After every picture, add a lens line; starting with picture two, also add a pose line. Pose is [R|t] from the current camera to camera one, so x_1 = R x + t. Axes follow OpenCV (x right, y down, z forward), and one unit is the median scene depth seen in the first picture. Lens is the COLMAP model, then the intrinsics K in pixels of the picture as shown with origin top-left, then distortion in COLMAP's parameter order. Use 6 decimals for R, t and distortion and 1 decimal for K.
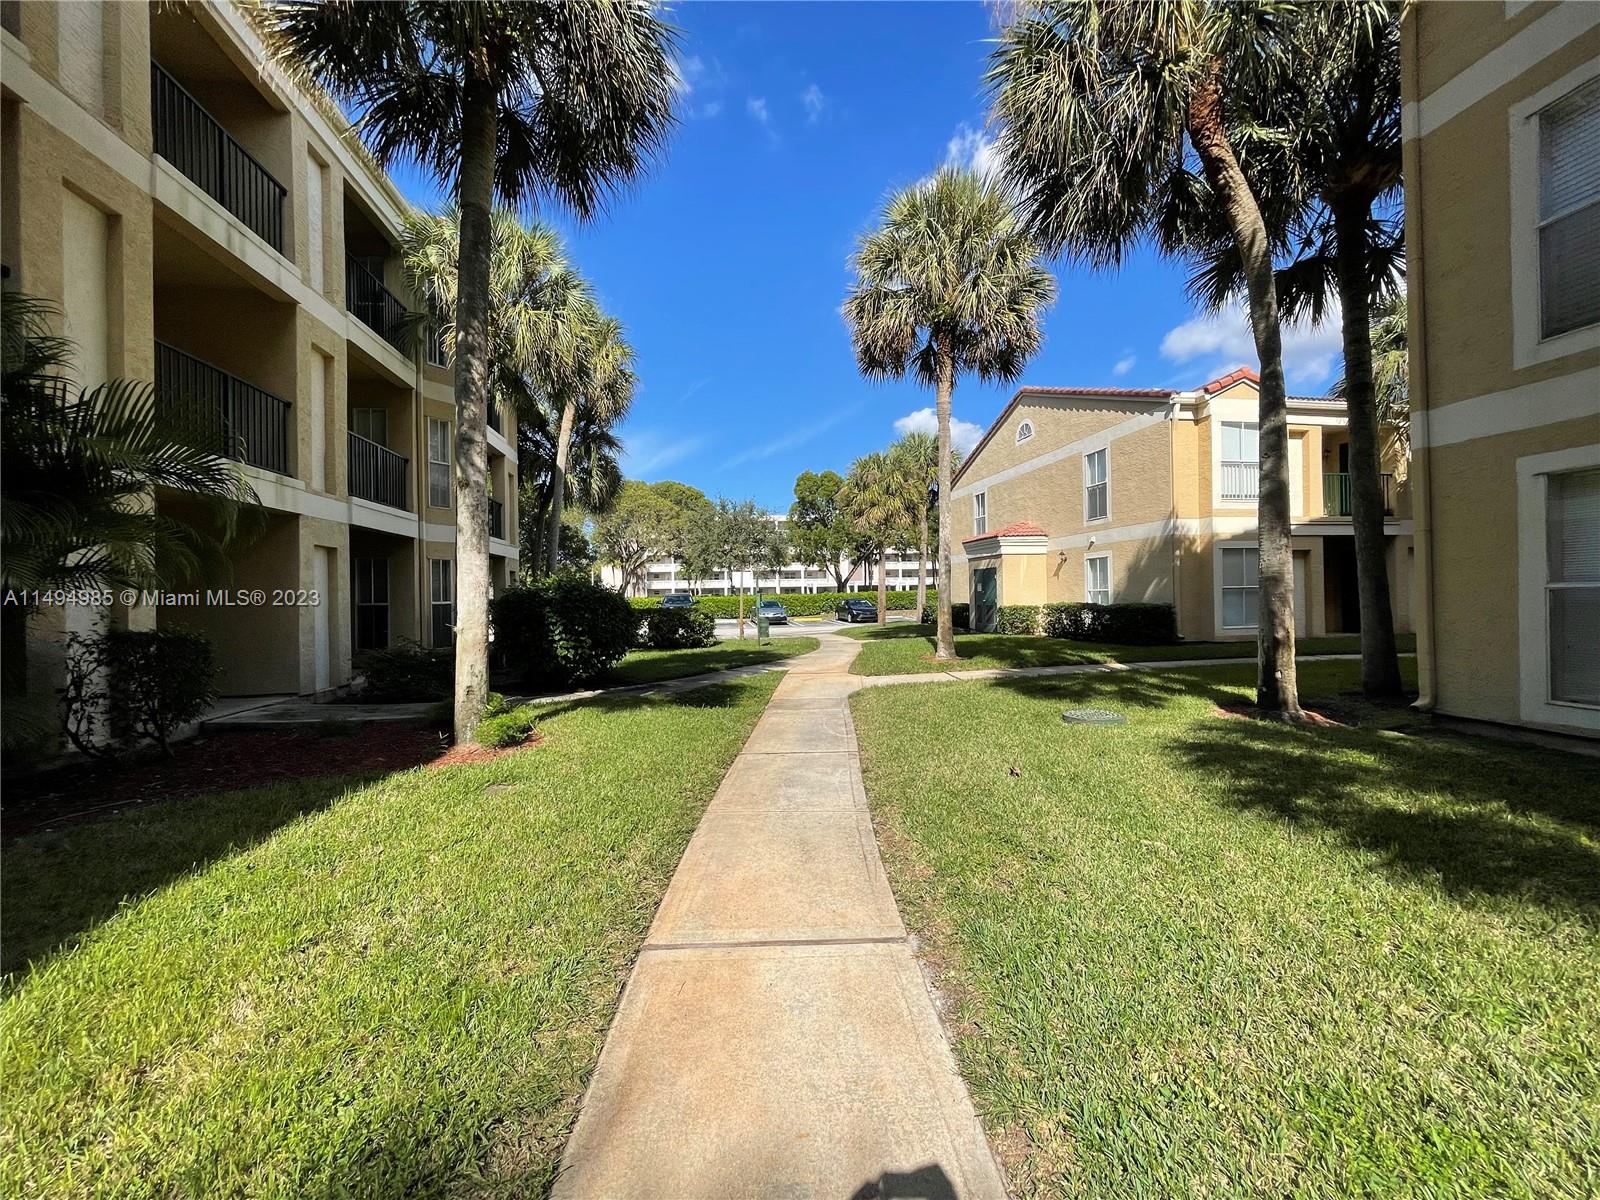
lens RADIAL K [[647.0, 0, 797.5], [0, 647.0, 594.8], [0, 0, 1]] dist [-0.001004, -0.000260]
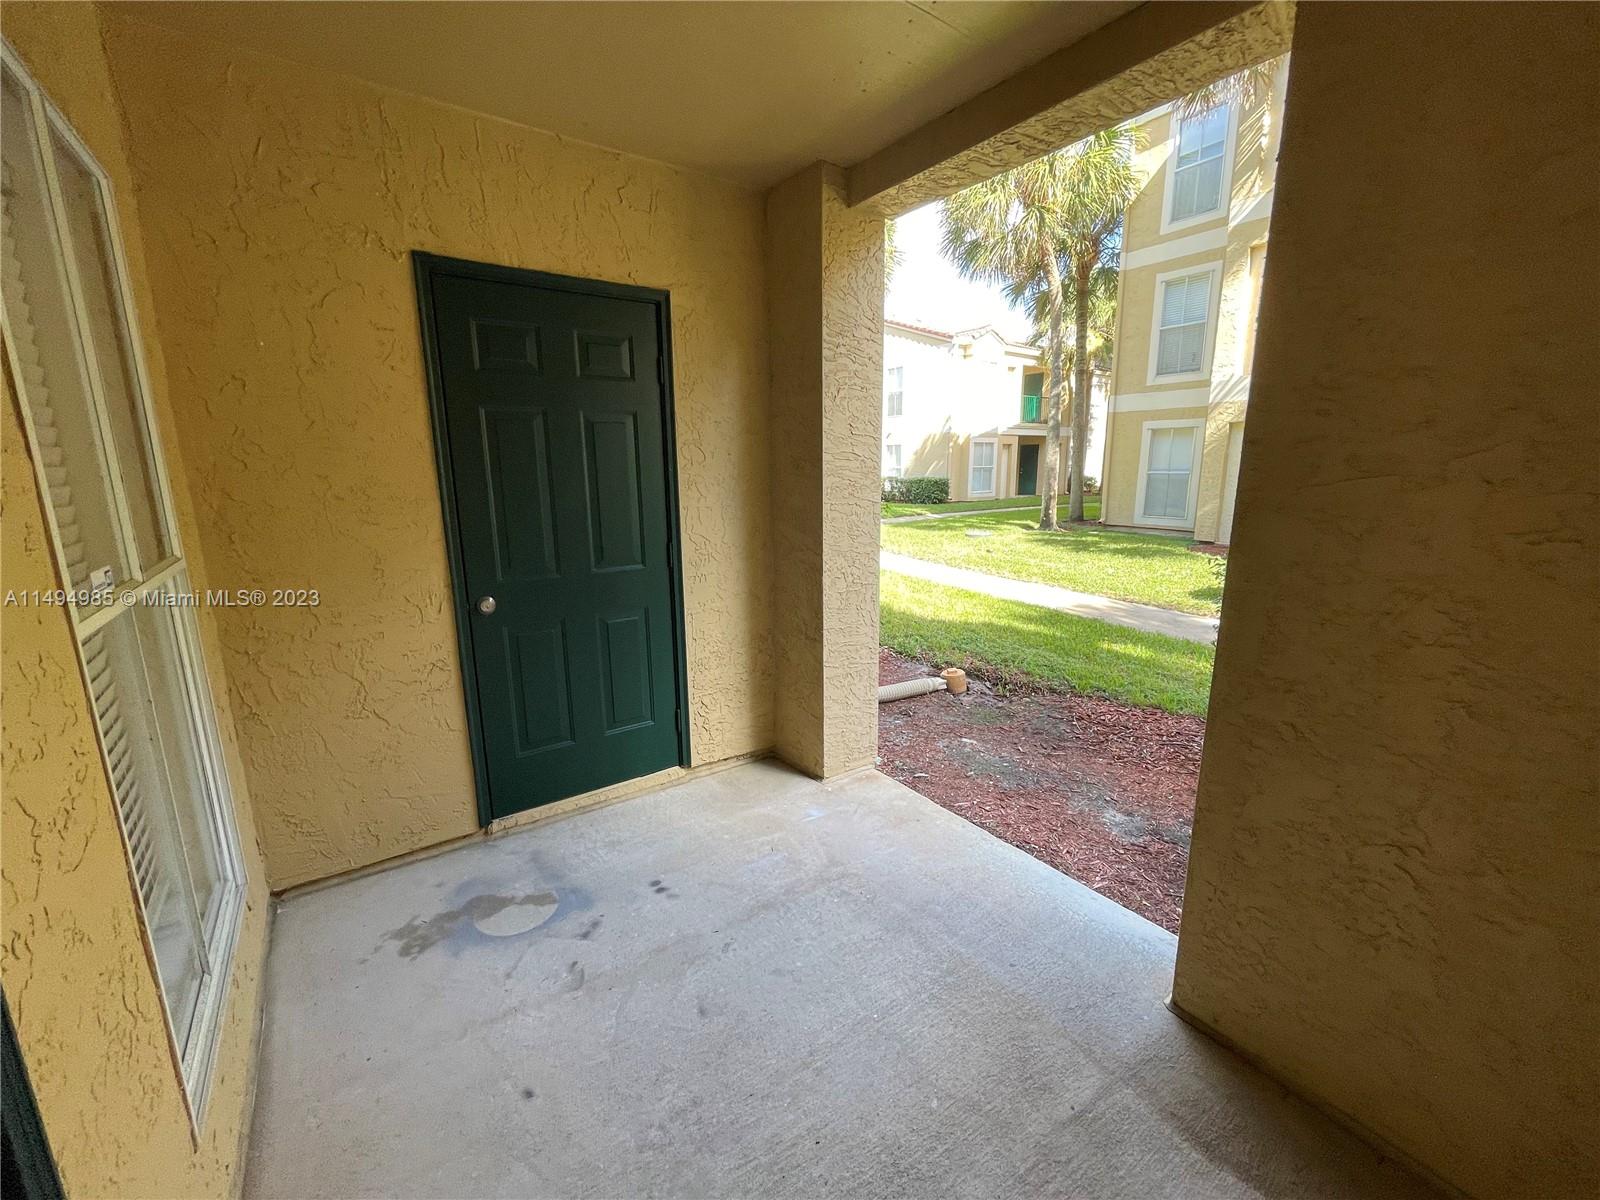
lens RADIAL K [[647.0, 0, 801.2], [0, 647.0, 593.5], [0, 0, 1]] dist [-0.001004, -0.000260]
pose [[0.892224, -0.080020, 0.444446, -0.438516], [-0.007580, 0.981383, 0.191910, -0.008202], [-0.451529, -0.174596, 0.875007, -0.255170]]
